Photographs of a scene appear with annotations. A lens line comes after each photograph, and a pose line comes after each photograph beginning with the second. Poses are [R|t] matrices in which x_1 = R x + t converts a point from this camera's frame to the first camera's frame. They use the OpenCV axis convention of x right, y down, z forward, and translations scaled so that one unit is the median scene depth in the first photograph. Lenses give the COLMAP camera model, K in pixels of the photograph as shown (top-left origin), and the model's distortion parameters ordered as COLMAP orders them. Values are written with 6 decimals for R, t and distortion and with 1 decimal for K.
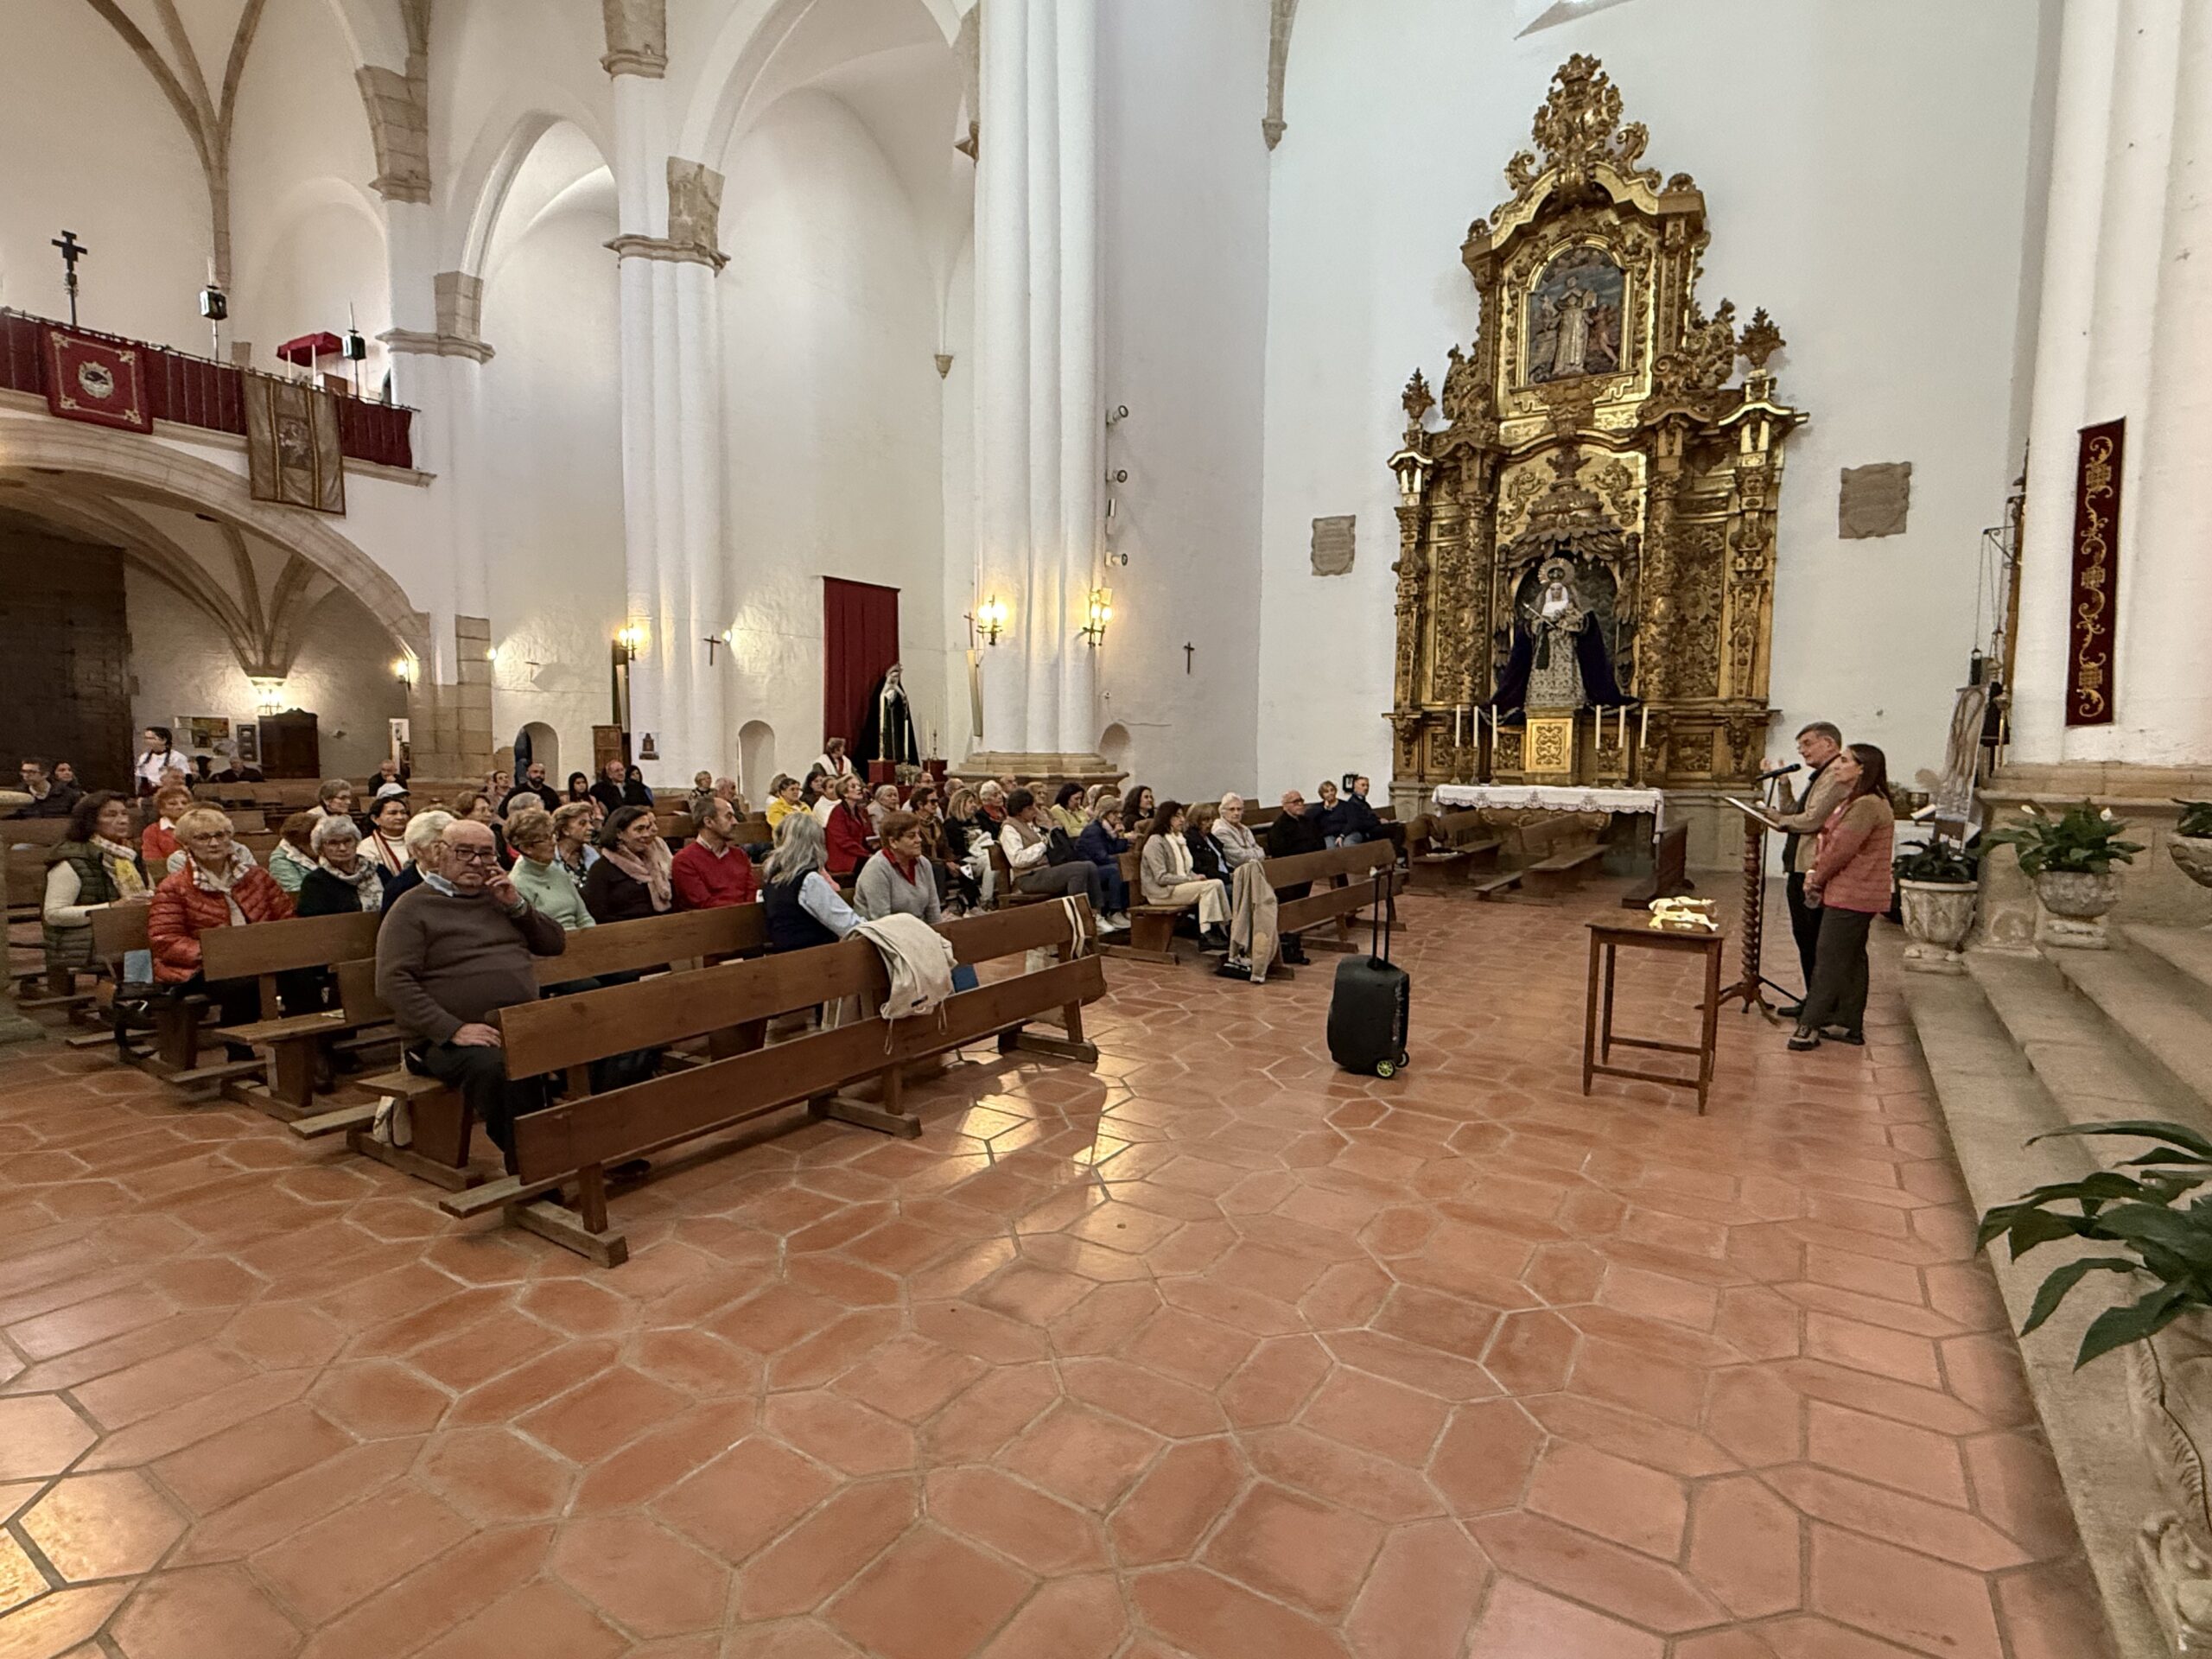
lens RADIAL K [[1094.4, 0, 1108.5], [0, 1094.4, 825.0], [0, 0, 1]] dist [0.002753, 0.000386]
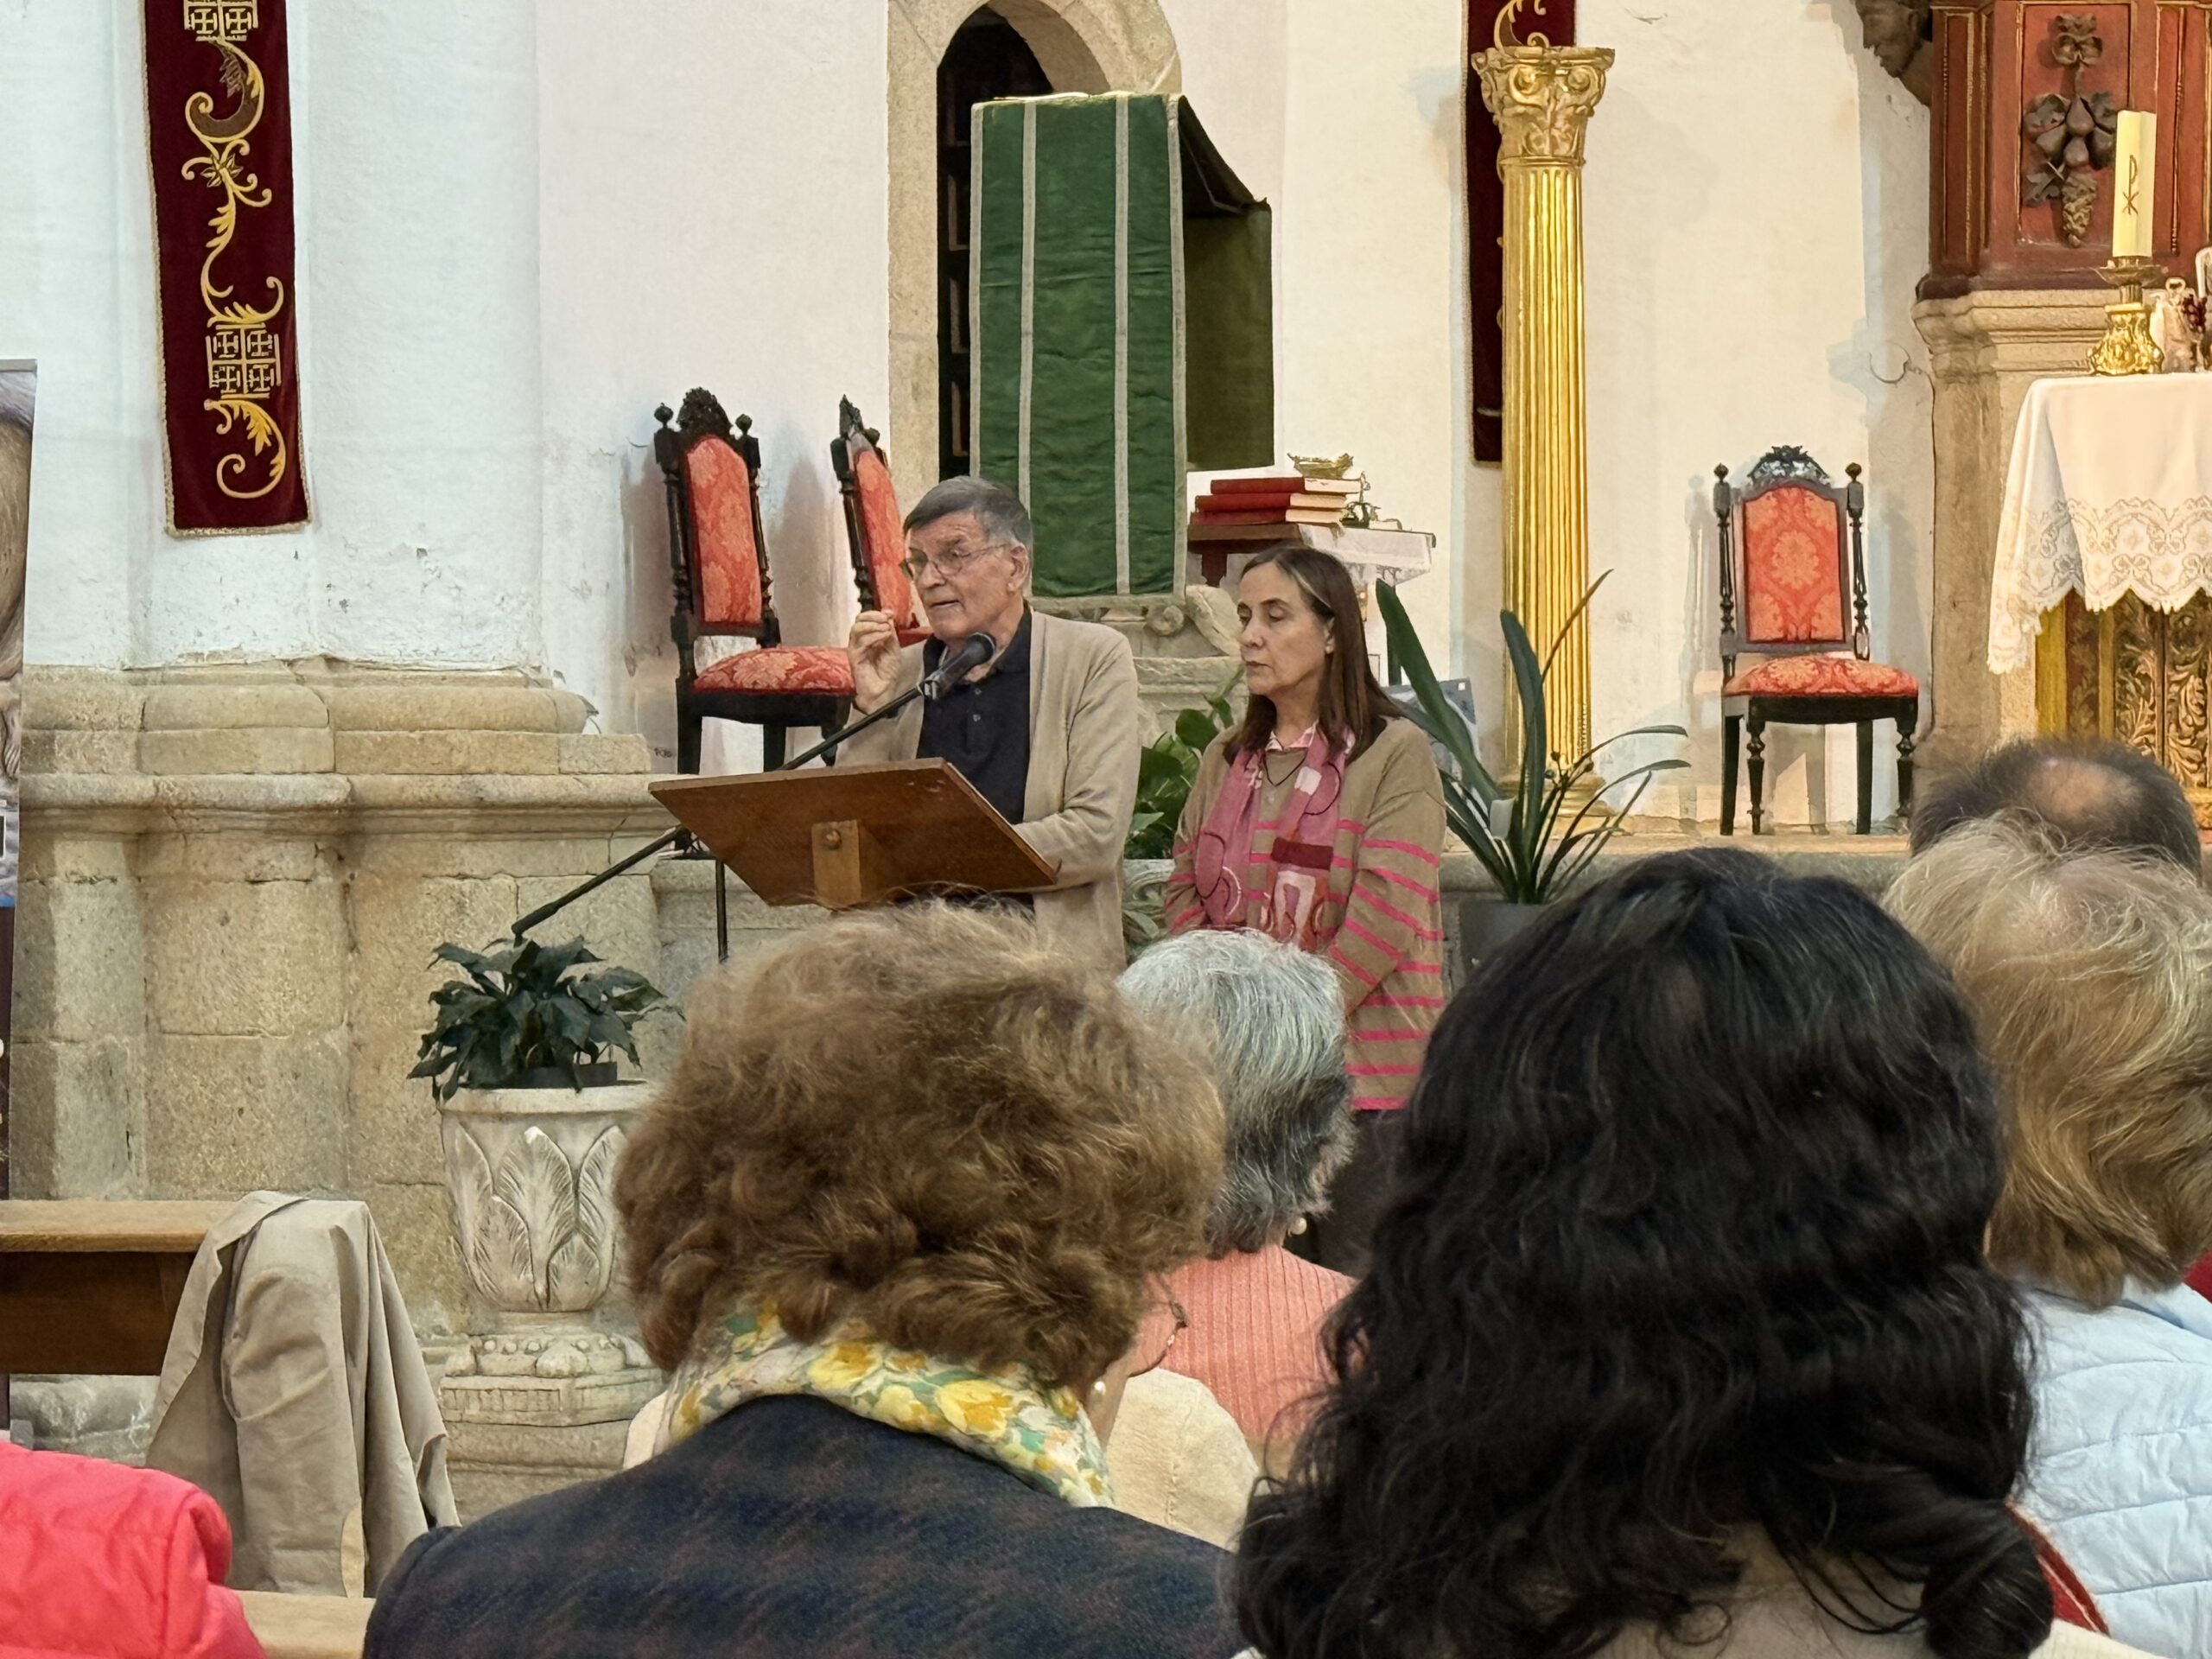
lens RADIAL K [[6812.1, 0, 1220.6], [0, 6812.1, 822.6], [0, 0, 1]] dist [0.070473, 0.917521]
pose [[-0.091474, -0.010520, 0.995752, -0.457881], [0.078251, 0.996776, 0.017720, -0.014597], [-0.992728, 0.079540, -0.090356, 0.483617]]
